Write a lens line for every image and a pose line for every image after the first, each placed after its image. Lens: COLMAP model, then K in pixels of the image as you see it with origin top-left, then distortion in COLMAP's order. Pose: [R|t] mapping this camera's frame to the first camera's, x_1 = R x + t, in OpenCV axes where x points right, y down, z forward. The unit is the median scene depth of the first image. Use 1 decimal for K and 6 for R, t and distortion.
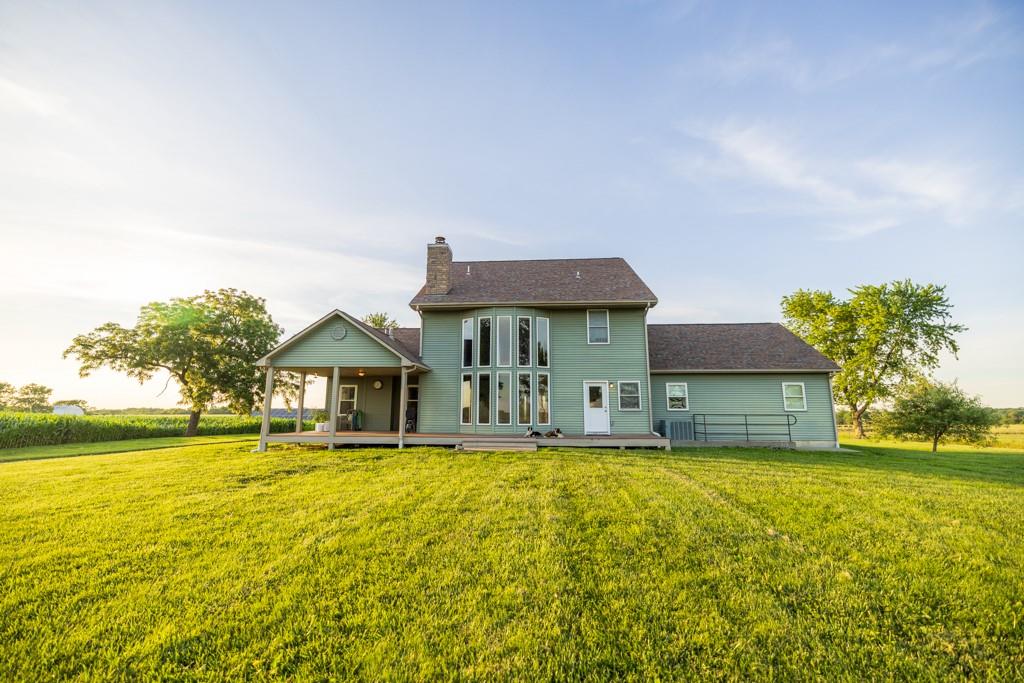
lens RADIAL K [[421.0, 0, 512.8], [0, 421.0, 336.3], [0, 0, 1]] dist [0.002988, 0.000664]
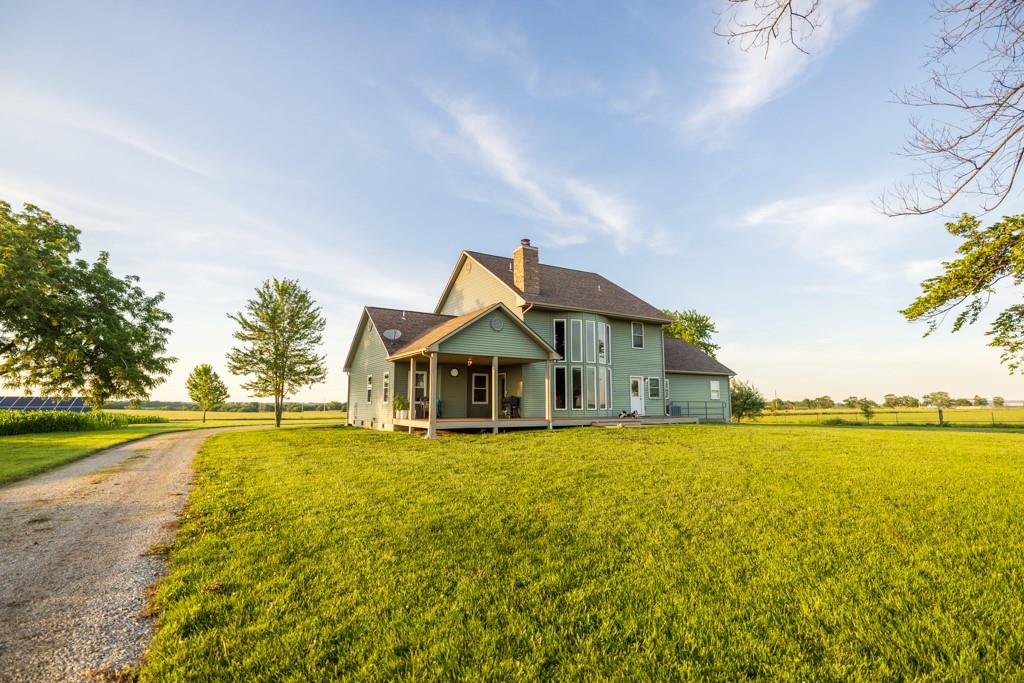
lens RADIAL K [[497.7, 0, 509.1], [0, 497.7, 348.7], [0, 0, 1]] dist [-0.008776, -0.001130]
pose [[0.815024, 0.063982, 0.575884, -1.085173], [-0.099700, 0.994547, 0.030605, 0.011615], [-0.570785, -0.082360, 0.816958, -0.044677]]
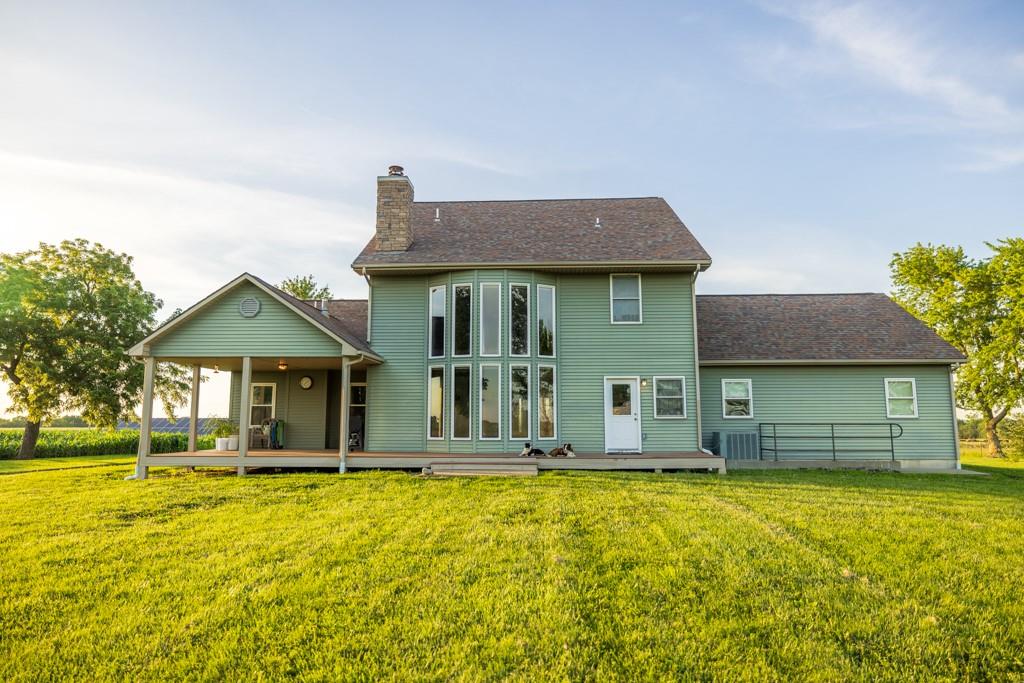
lens RADIAL K [[622.1, 0, 516.4], [0, 622.1, 338.2], [0, 0, 1]] dist [0.004066, -0.001507]
pose [[0.999702, -0.000199, 0.024396, -0.003217], [-0.000867, 0.999044, 0.043698, -0.002578], [-0.024381, -0.043706, 0.998747, -0.024989]]
